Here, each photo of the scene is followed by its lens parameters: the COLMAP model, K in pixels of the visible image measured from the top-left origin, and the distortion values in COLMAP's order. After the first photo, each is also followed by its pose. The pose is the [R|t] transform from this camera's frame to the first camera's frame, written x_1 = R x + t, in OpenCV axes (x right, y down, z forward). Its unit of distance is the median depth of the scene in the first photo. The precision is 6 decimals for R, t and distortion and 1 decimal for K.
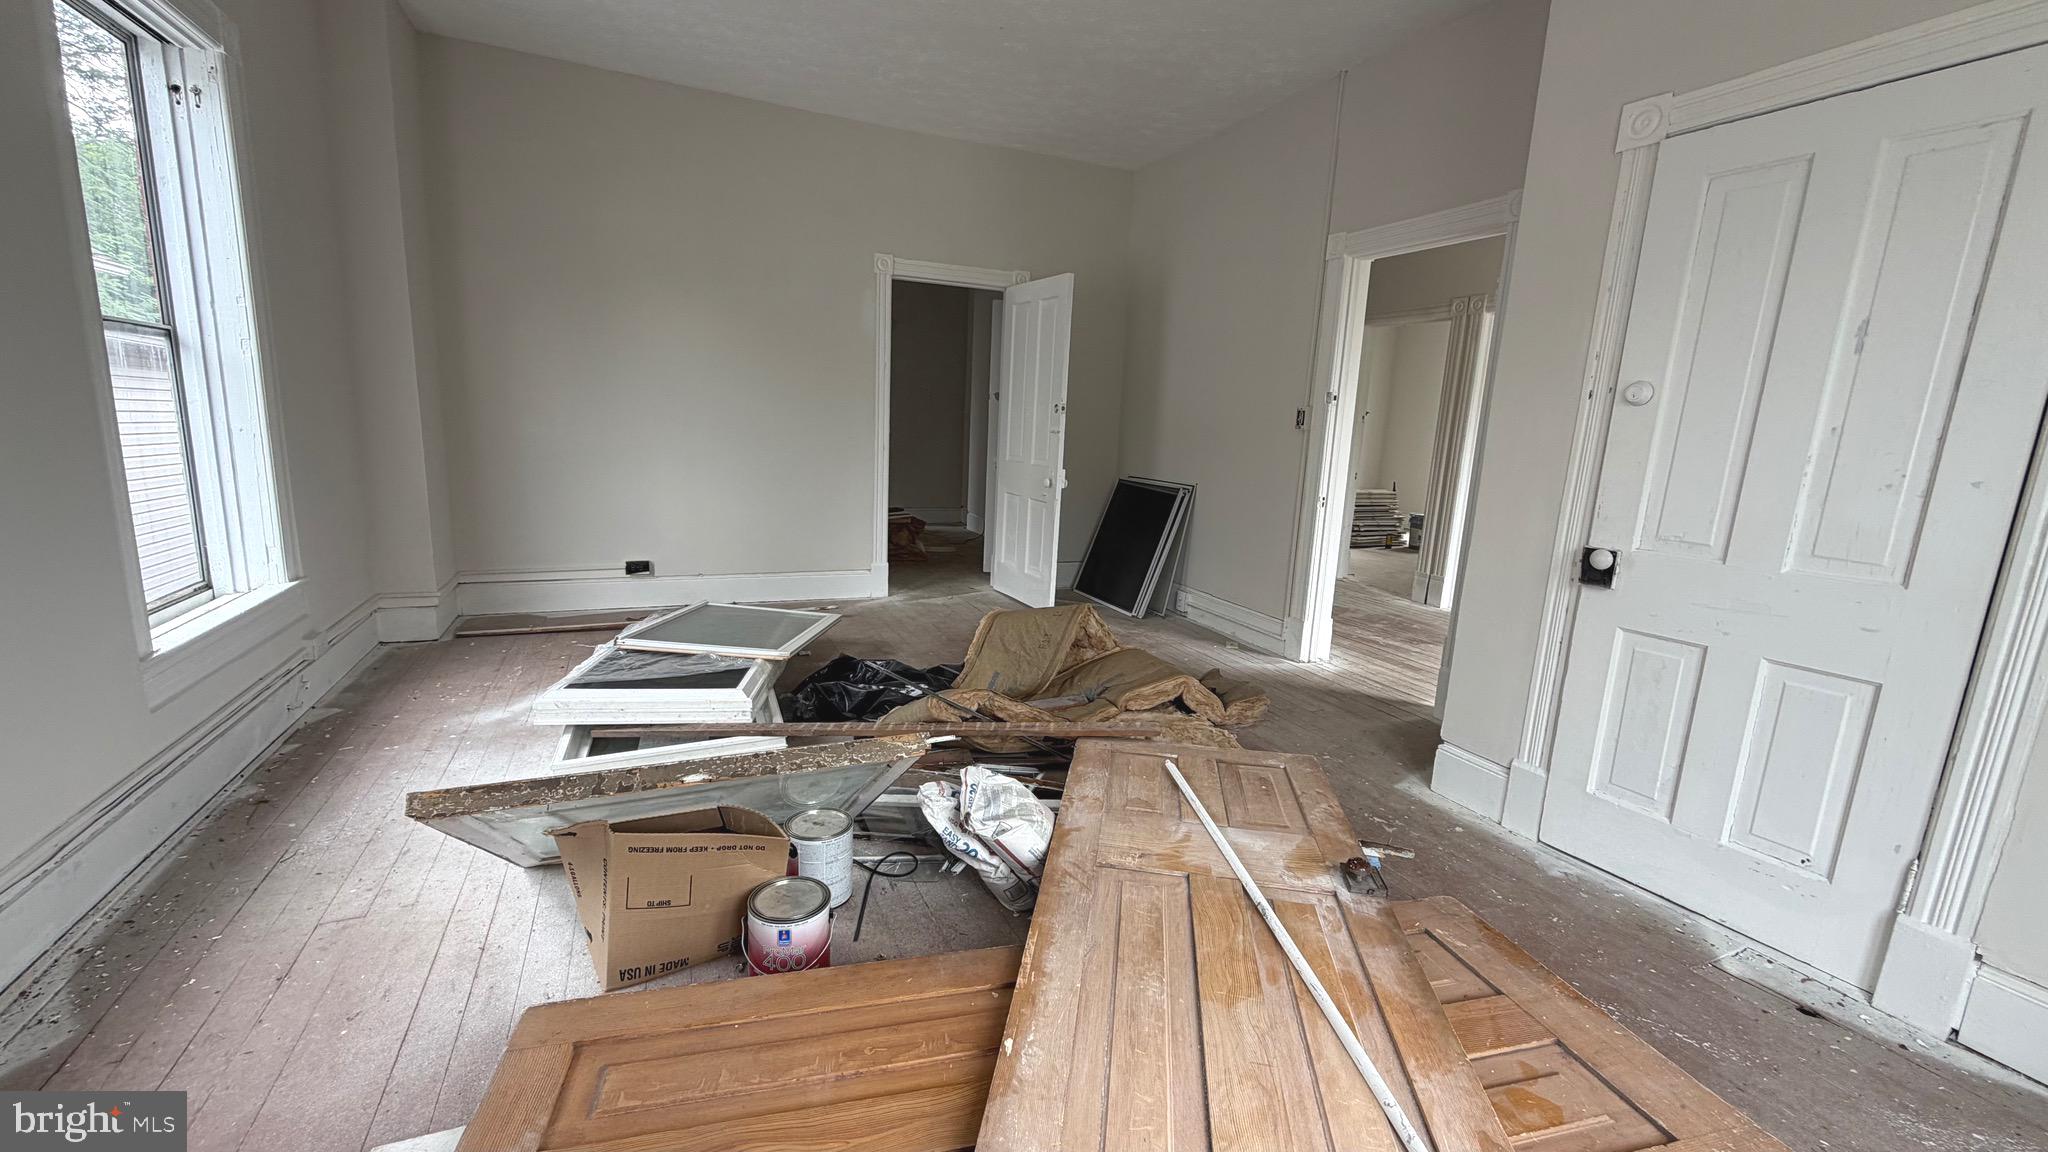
lens RADIAL K [[813.6, 0, 1012.5], [0, 813.6, 577.1], [0, 0, 1]] dist [0.001196, -0.000761]
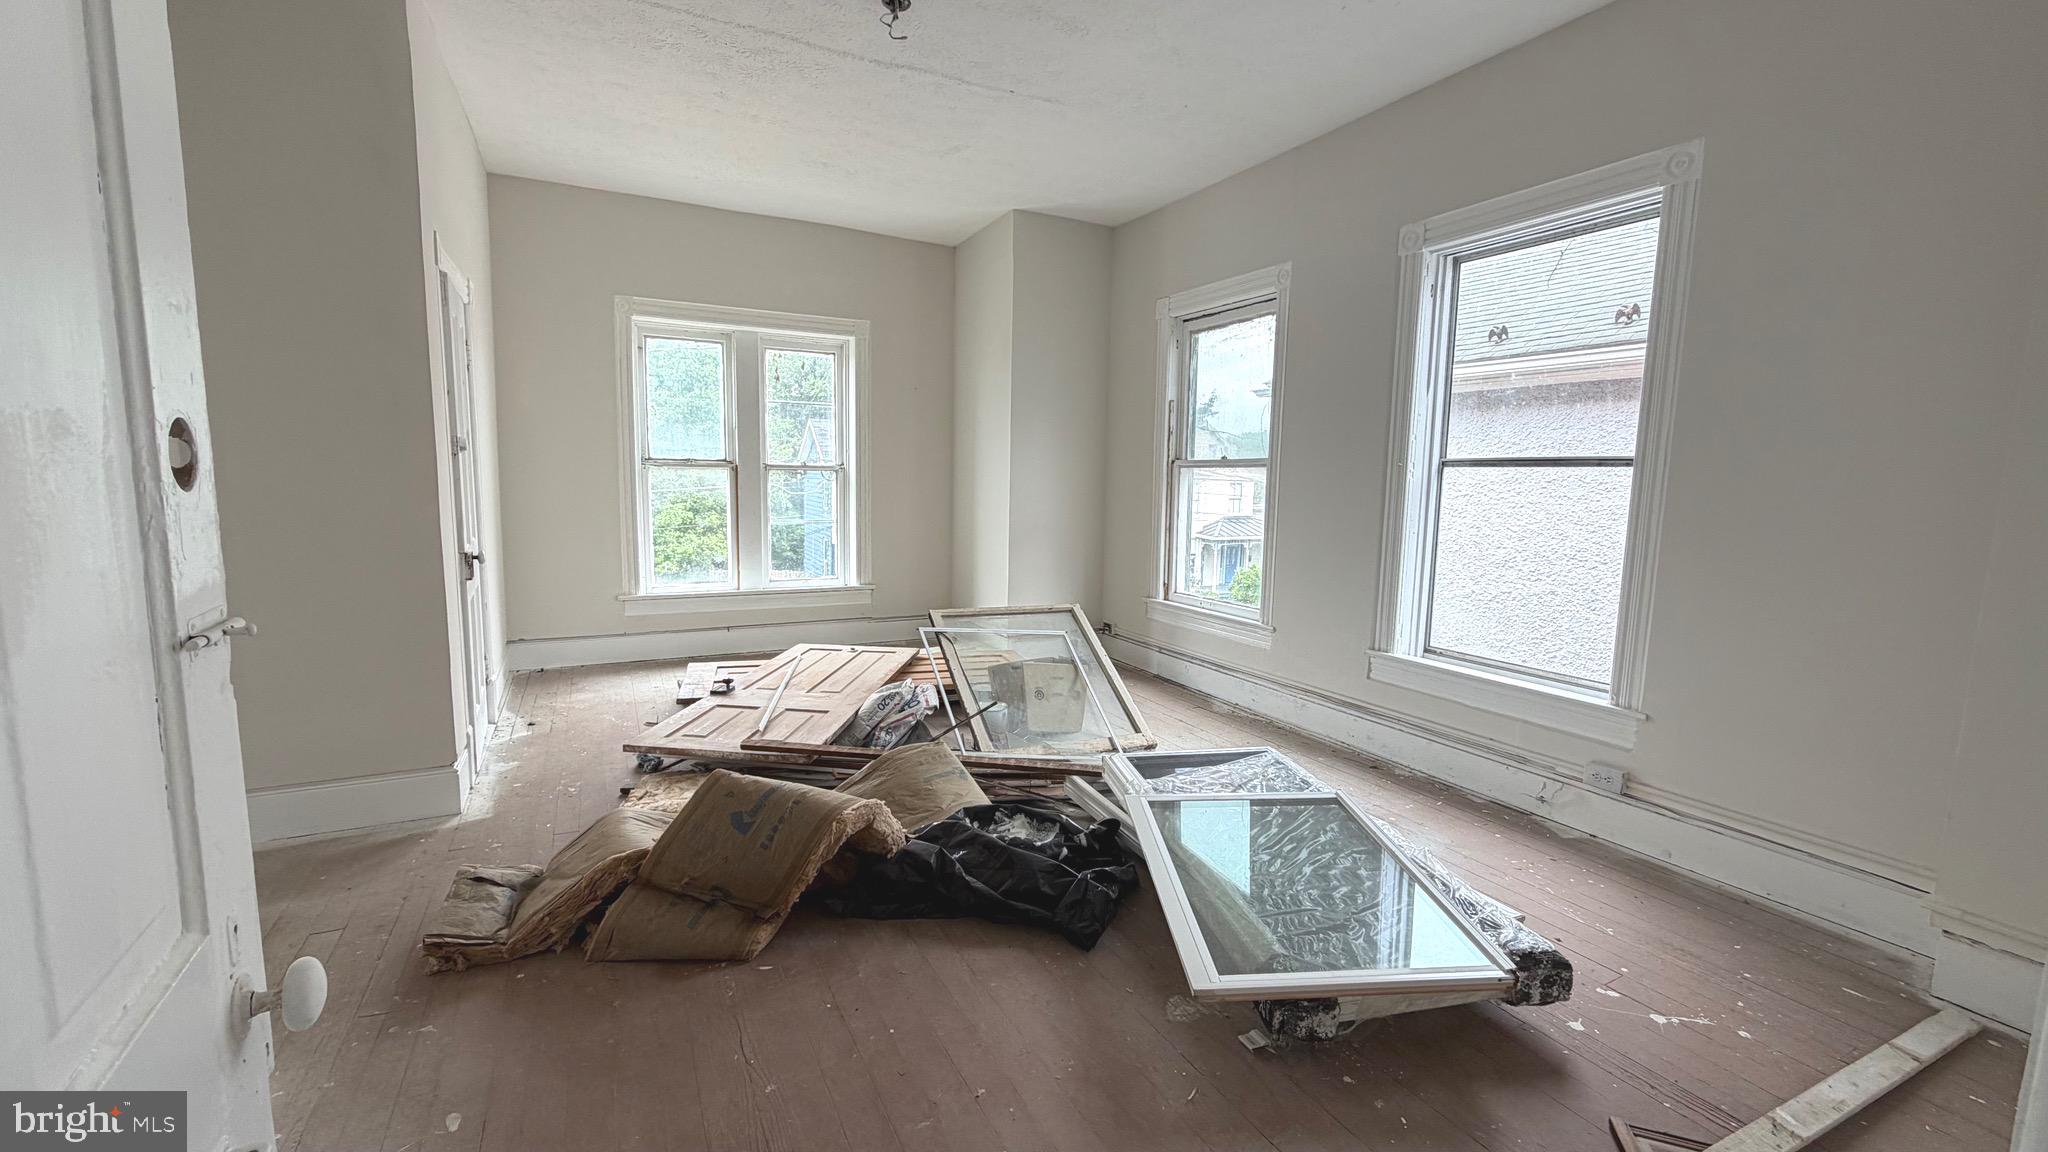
lens RADIAL K [[813.6, 0, 1018.1], [0, 813.6, 573.0], [0, 0, 1]] dist [0.001196, -0.000761]
pose [[-0.996400, -0.053595, -0.065692, -0.104799], [-0.071226, 0.949450, 0.305731, -0.358585], [0.045985, 0.309310, -0.949849, 1.700992]]
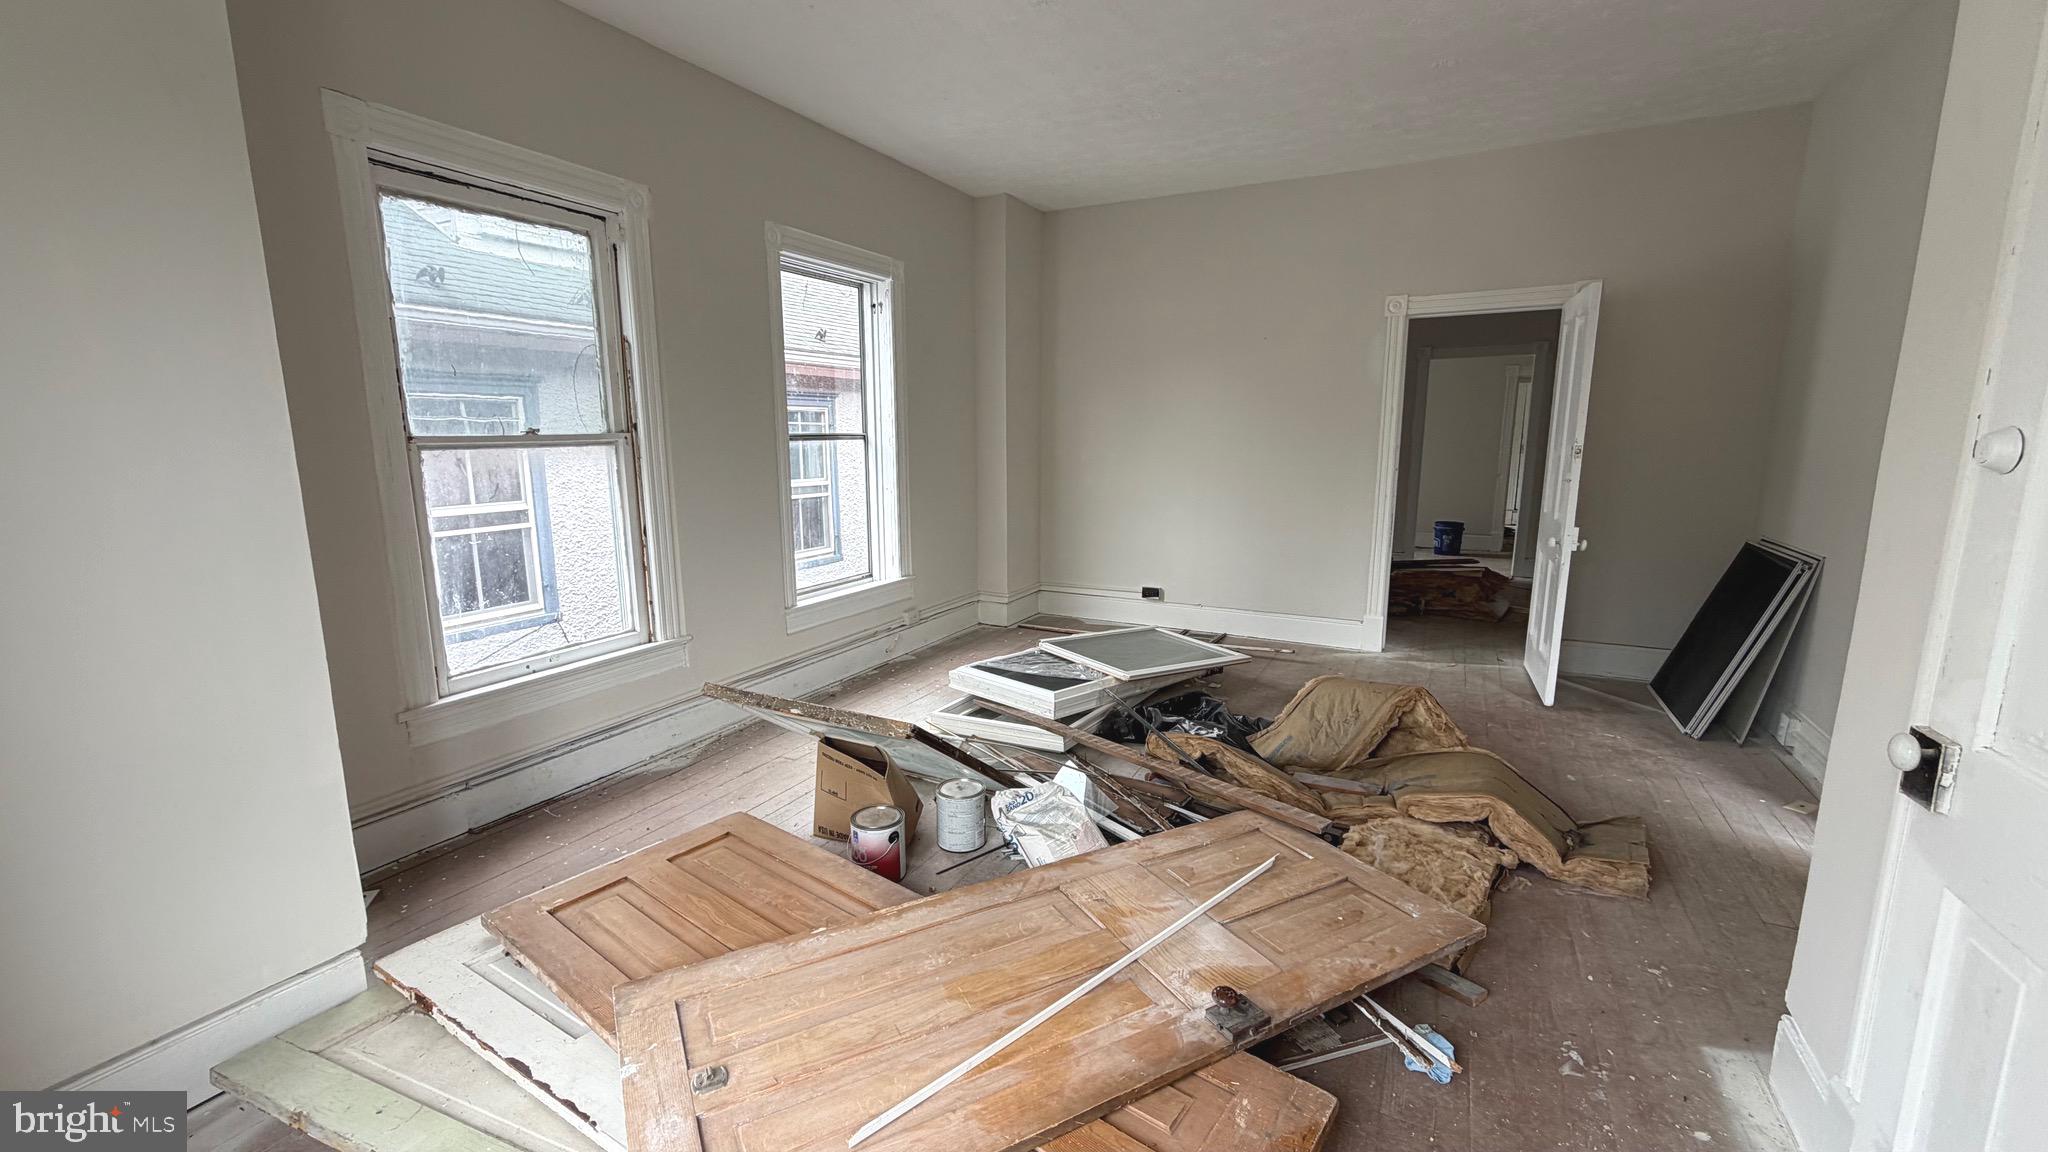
lens RADIAL K [[813.6, 0, 1015.3], [0, 813.6, 576.3], [0, 0, 1]] dist [0.001196, -0.000761]
pose [[0.613362, 0.089466, -0.784719, 0.537656], [-0.118825, 0.992708, 0.020302, -0.054399], [0.780812, 0.080792, 0.619520, 0.128378]]
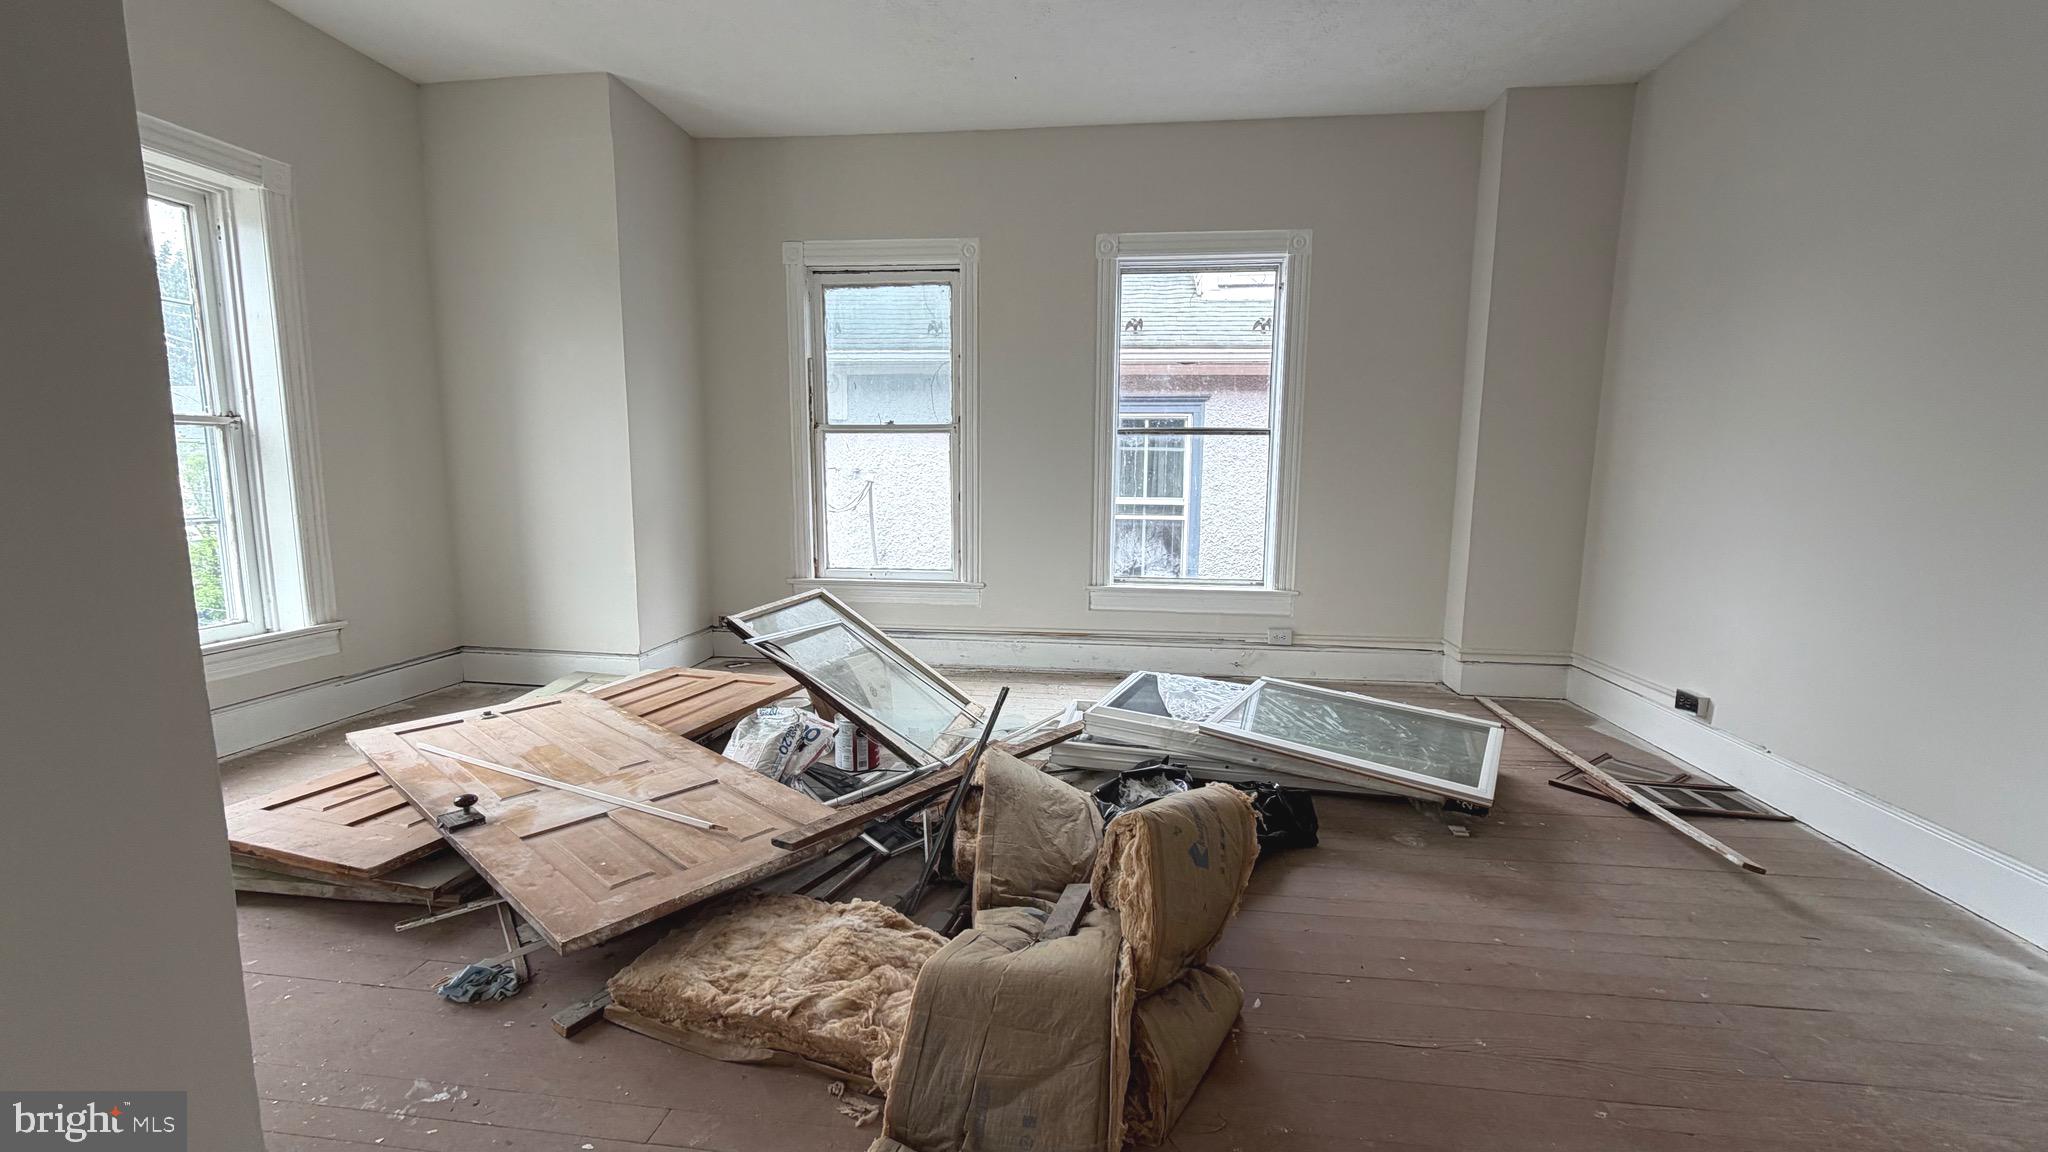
lens RADIAL K [[813.6, 0, 1026.9], [0, 813.6, 576.1], [0, 0, 1]] dist [0.001196, -0.000761]
pose [[-0.506588, 0.063960, -0.859812, 0.572588], [-0.197578, 0.962095, 0.187979, -0.192444], [0.839245, 0.265108, -0.474749, 1.222215]]
